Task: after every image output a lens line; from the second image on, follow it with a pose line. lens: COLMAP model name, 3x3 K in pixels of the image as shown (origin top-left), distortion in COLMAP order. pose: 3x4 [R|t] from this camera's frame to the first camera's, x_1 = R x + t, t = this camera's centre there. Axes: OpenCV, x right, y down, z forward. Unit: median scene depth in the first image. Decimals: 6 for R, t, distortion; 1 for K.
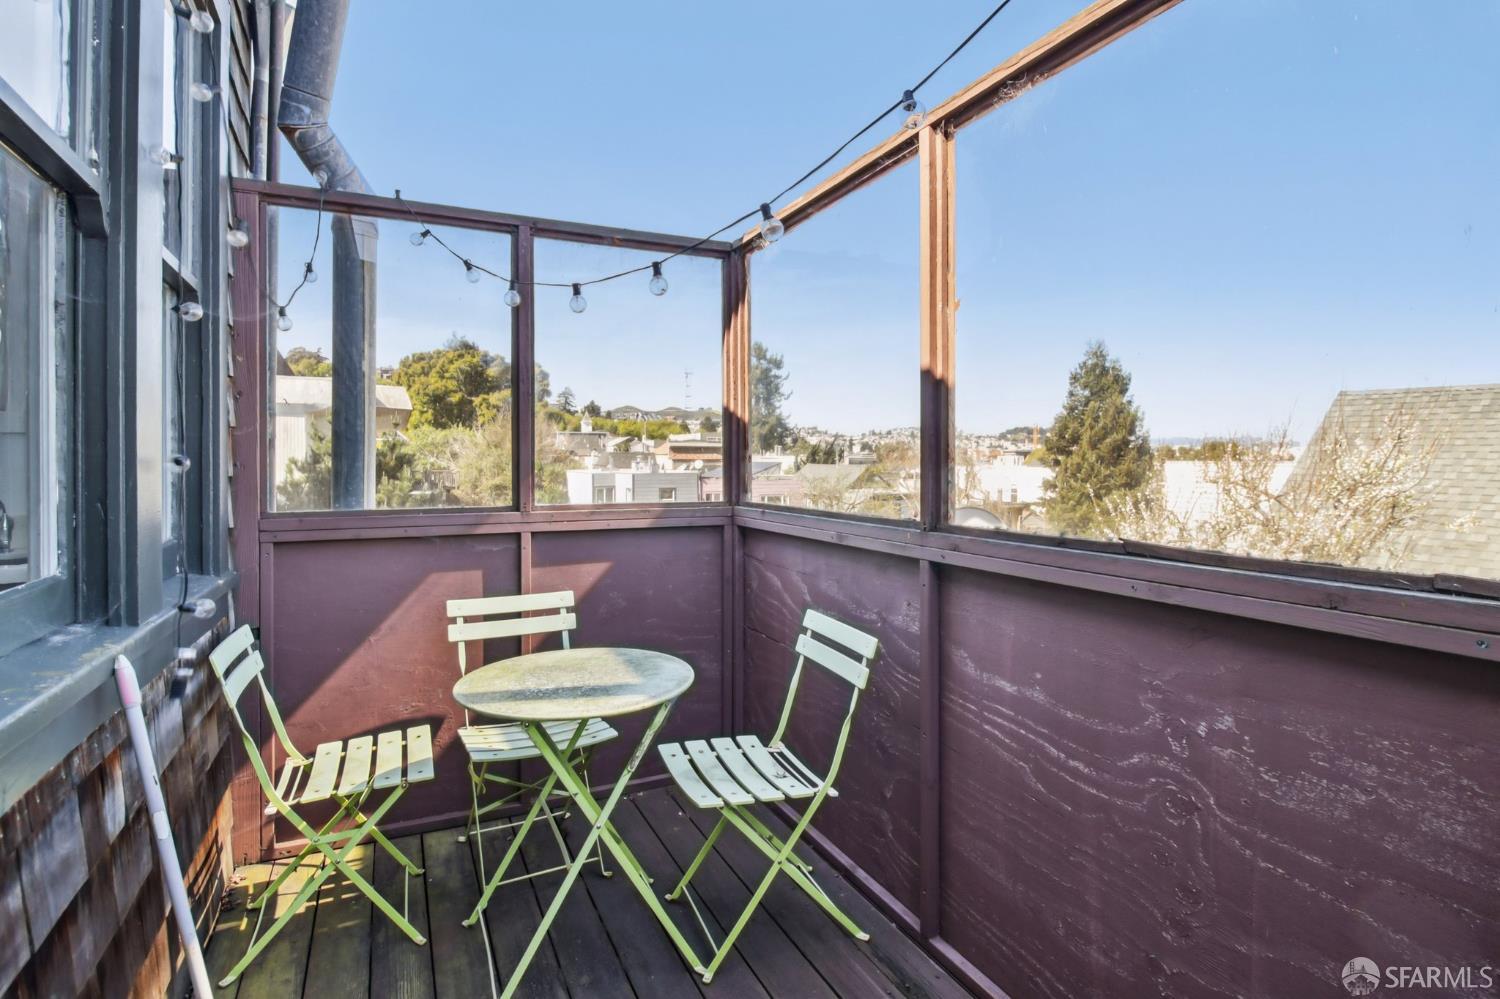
lens RADIAL K [[754.3, 0, 752.9], [0, 754.3, 467.7], [0, 0, 1]] dist [0.004353, -0.013833]
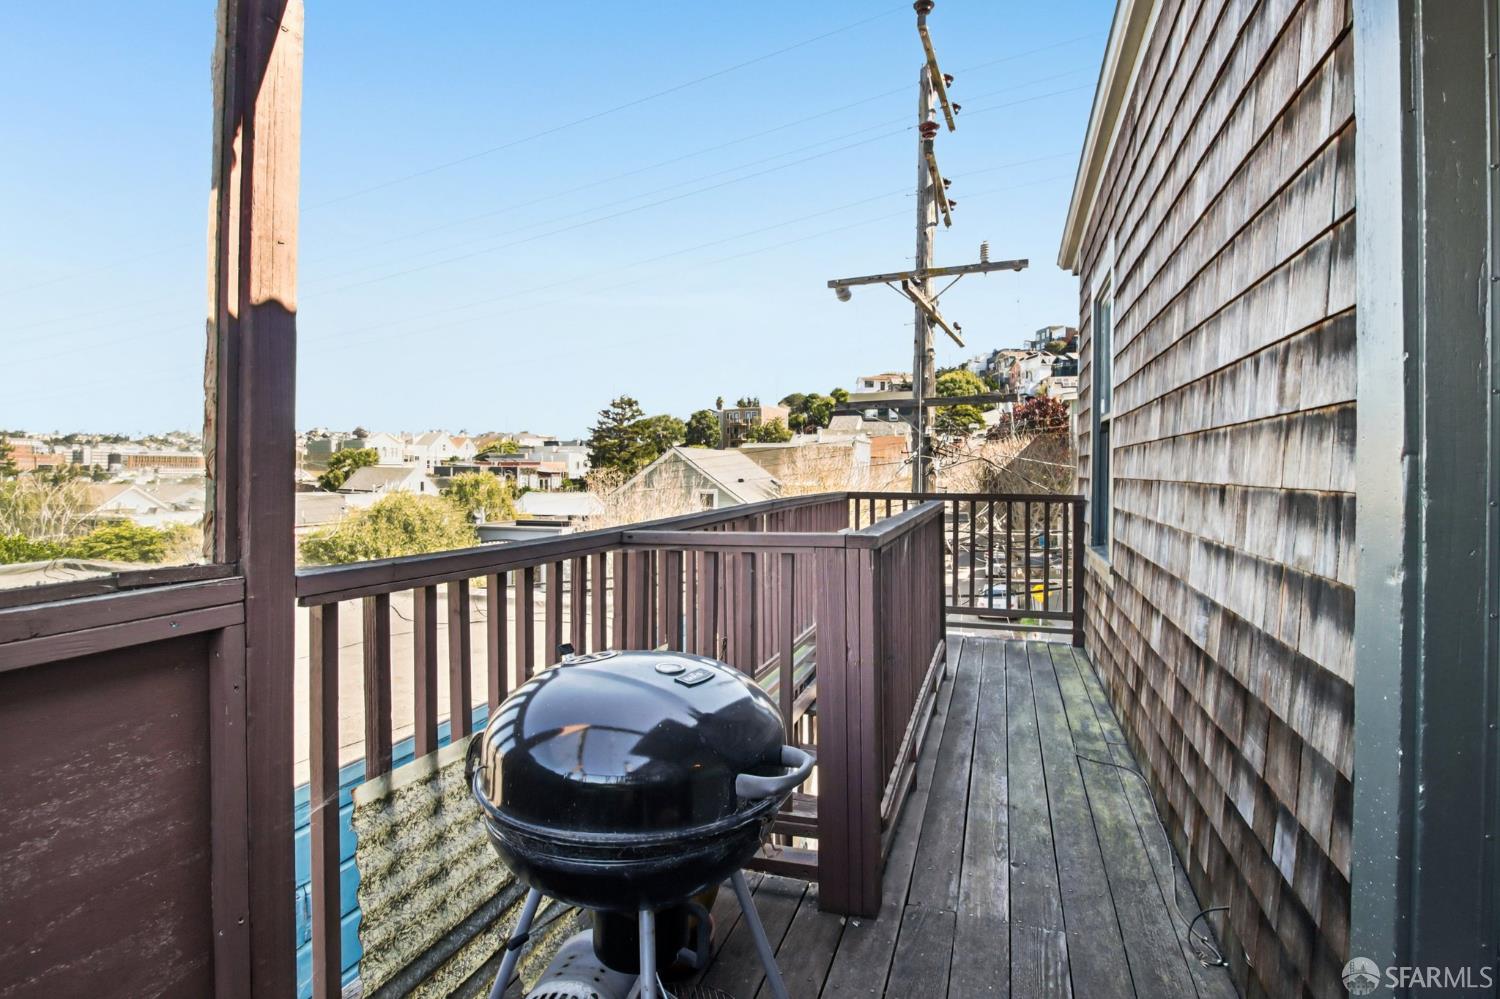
lens RADIAL K [[754.3, 0, 752.9], [0, 754.3, 467.7], [0, 0, 1]] dist [0.004353, -0.013833]
pose [[-0.720739, 0.012461, 0.693095, -0.429915], [0.009414, 0.999922, -0.008188, 0.012094], [-0.693143, 0.000624, -0.720800, 1.112120]]
